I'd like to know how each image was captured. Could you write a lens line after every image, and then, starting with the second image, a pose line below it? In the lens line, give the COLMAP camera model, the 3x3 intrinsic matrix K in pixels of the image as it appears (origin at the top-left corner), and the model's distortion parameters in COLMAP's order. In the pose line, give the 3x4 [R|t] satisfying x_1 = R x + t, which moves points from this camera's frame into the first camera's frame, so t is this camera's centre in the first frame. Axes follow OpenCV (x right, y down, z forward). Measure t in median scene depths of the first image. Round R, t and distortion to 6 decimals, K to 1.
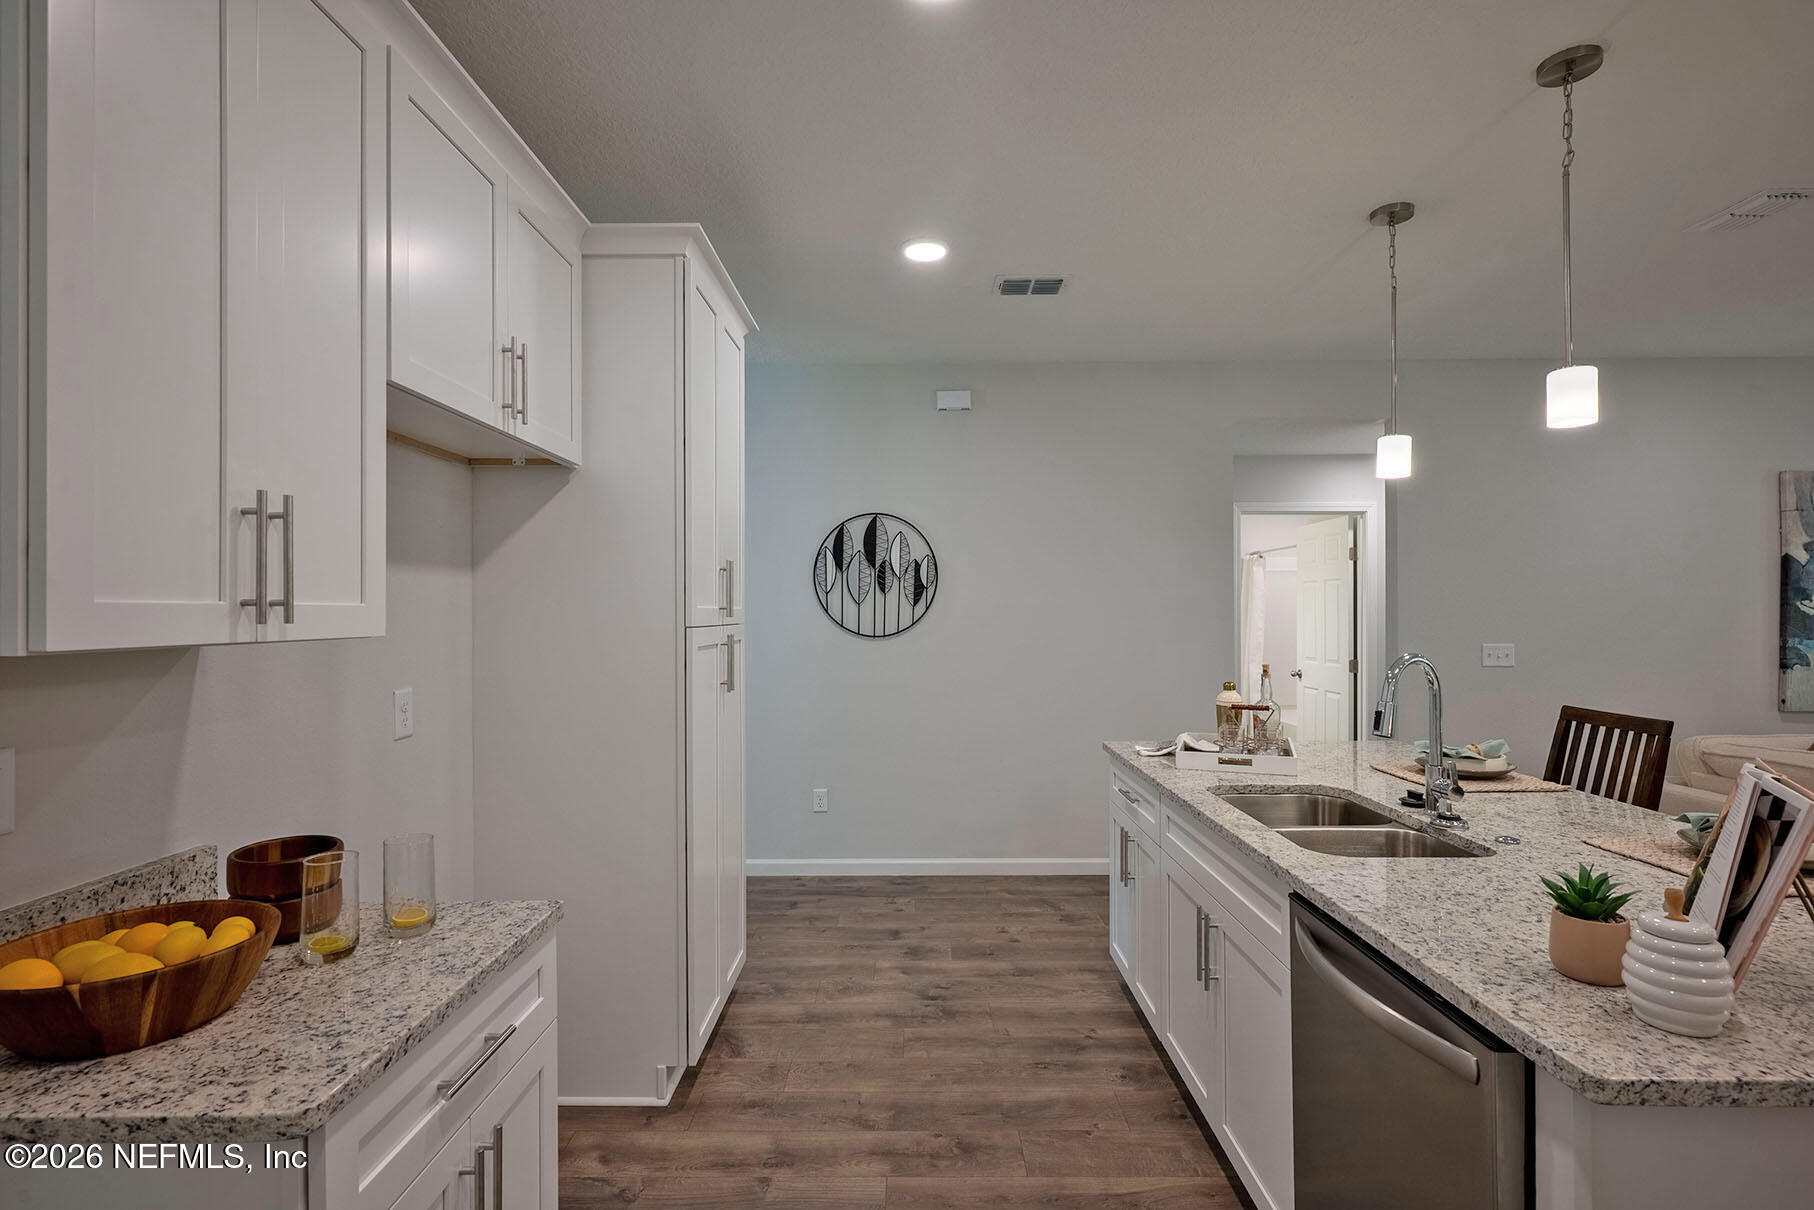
lens RADIAL K [[878.8, 0, 892.6], [0, 878.8, 605.3], [0, 0, 1]] dist [-0.001093, 0.002346]
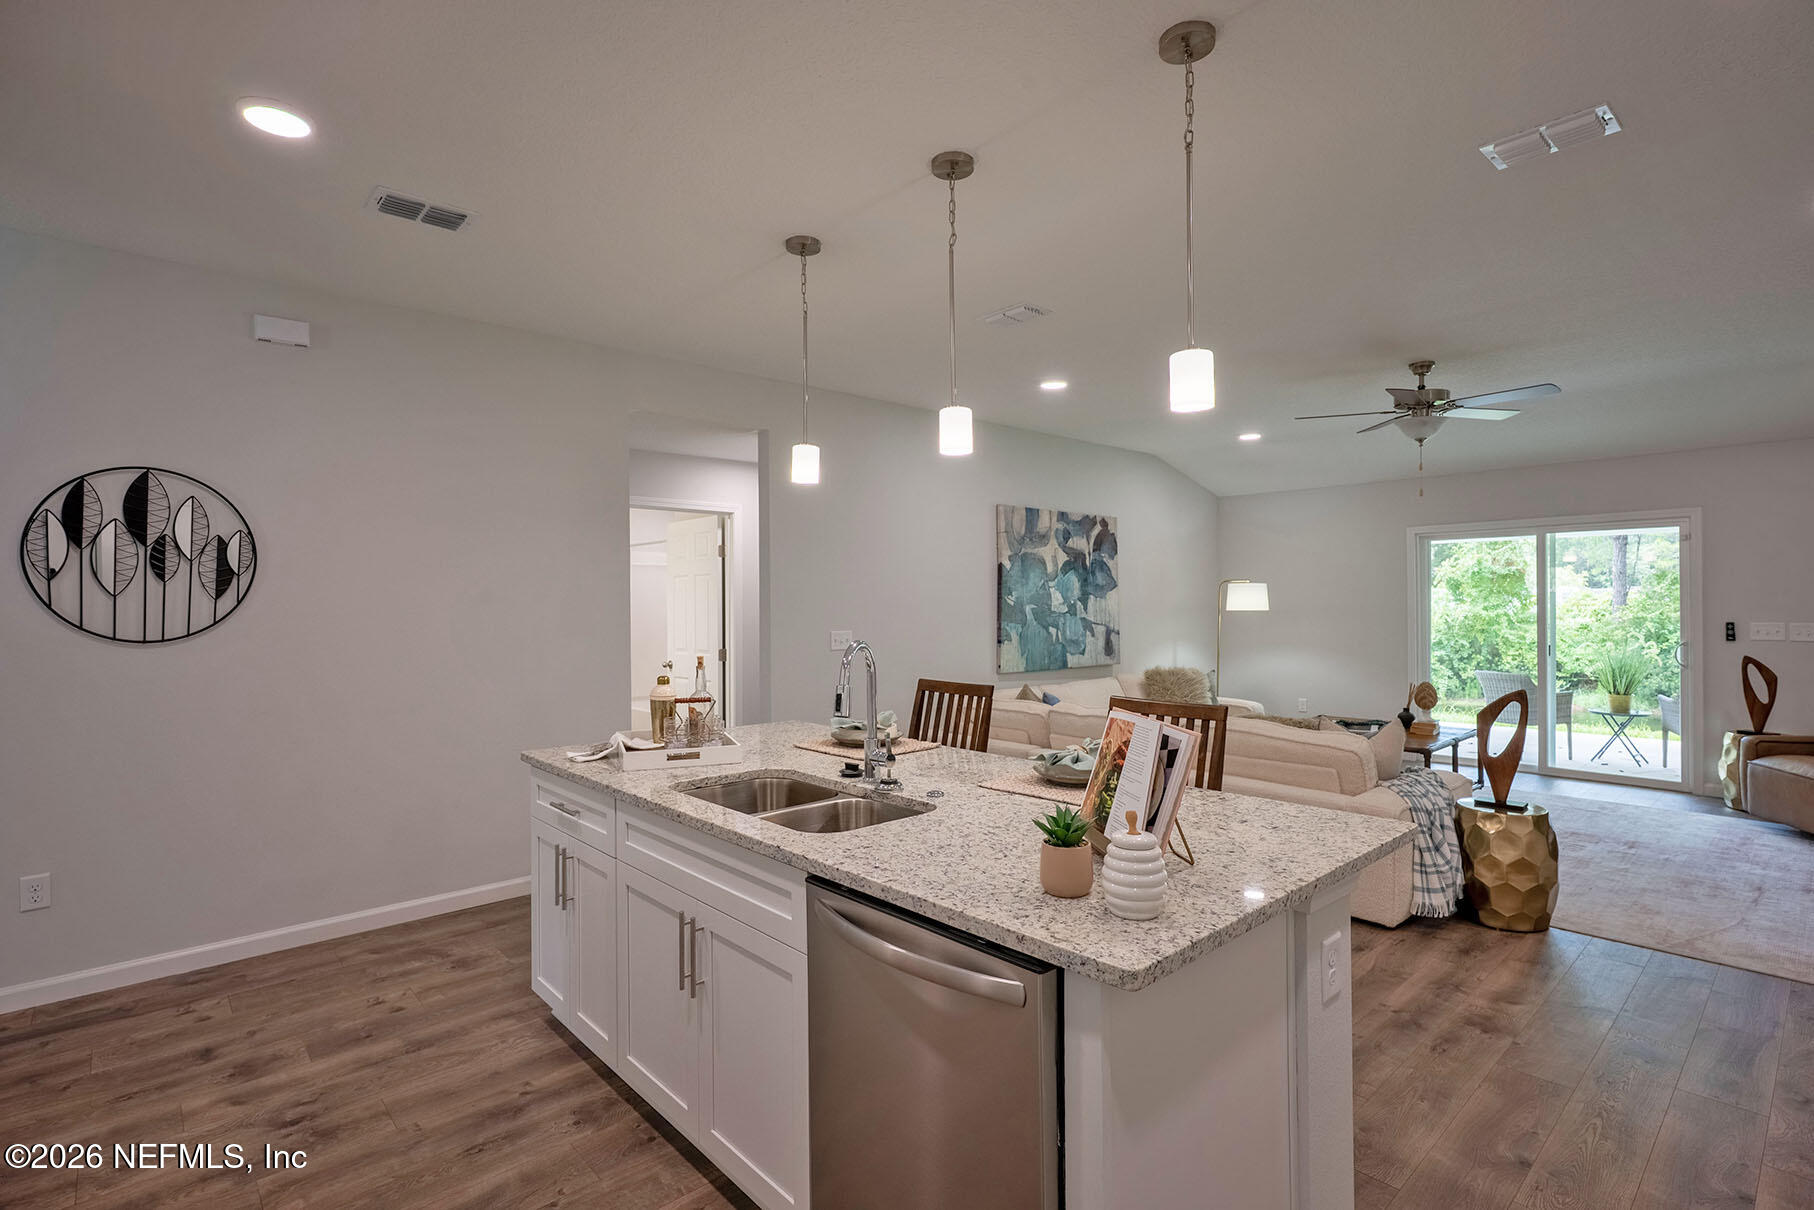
lens RADIAL K [[878.8, 0, 911.5], [0, 878.8, 598.6], [0, 0, 1]] dist [-0.001093, 0.002346]
pose [[0.723428, 0.001325, 0.690399, -0.099624], [-0.000663, 0.999999, -0.001224, 0.001961], [-0.690400, 0.000427, 0.723428, 0.103692]]
